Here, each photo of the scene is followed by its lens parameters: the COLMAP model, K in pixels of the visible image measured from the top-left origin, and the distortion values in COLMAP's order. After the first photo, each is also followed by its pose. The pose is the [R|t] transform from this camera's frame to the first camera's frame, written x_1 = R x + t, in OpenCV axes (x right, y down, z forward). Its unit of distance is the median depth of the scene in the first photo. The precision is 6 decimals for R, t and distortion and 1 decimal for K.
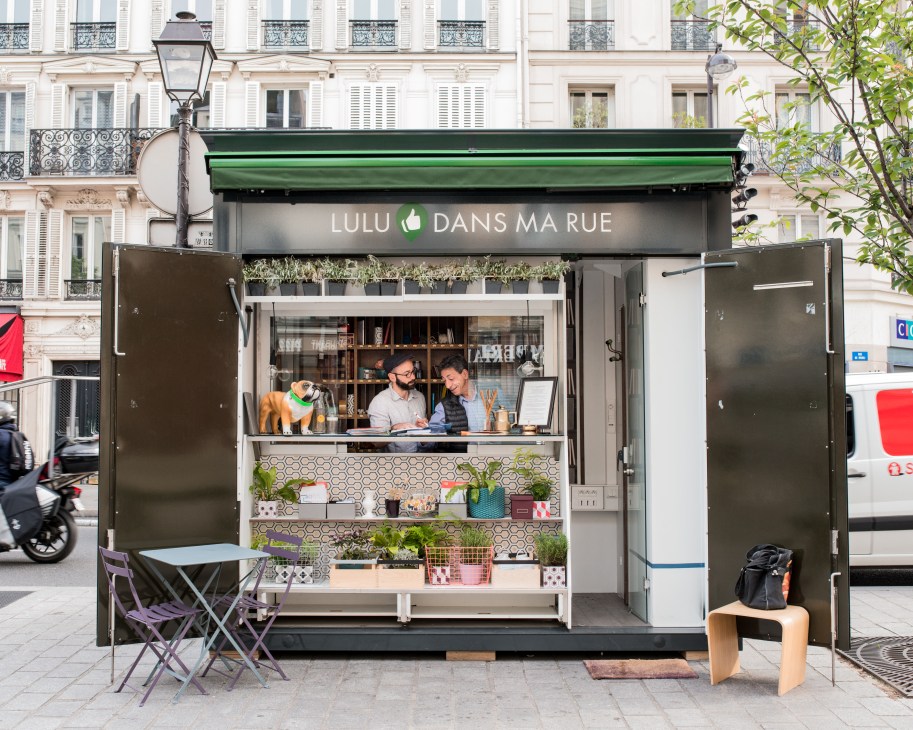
lens RADIAL K [[3019.8, 0, 456.5], [0, 3019.8, 365.0], [0, 0, 1]] dist [0.055053, -0.619698]
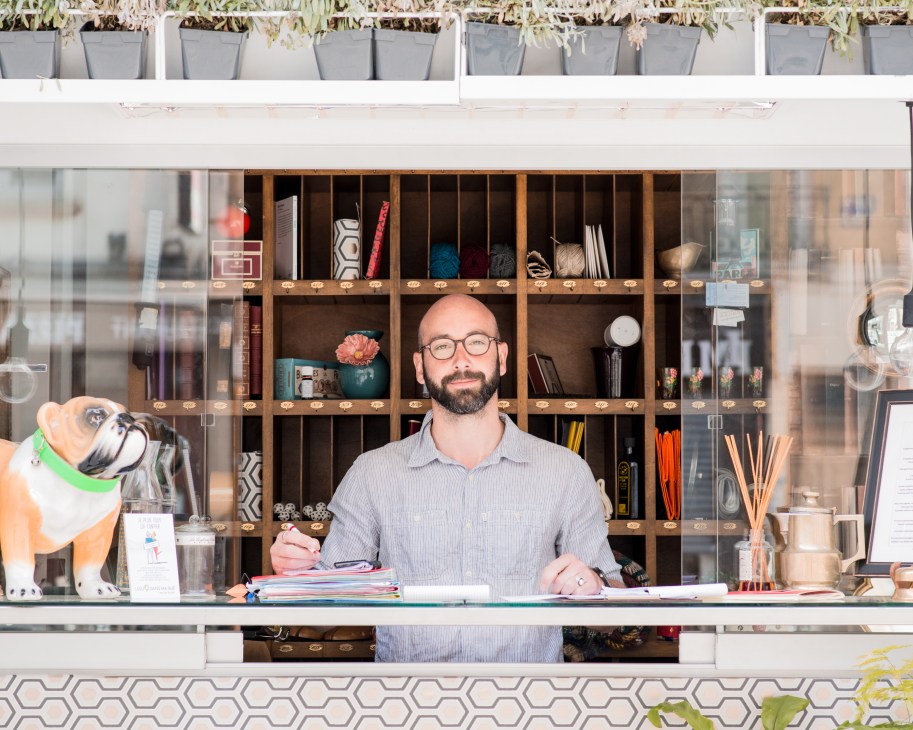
lens RADIAL K [[3817.1, 0, 456.5], [0, 3817.1, 365.0], [0, 0, 1]] dist [0.026622, -7.286958]
pose [[0.998832, 0.001925, 0.048282, -0.033659], [-0.000790, 0.999723, -0.023512, 0.010108], [-0.048314, 0.023446, 0.998557, 0.652643]]
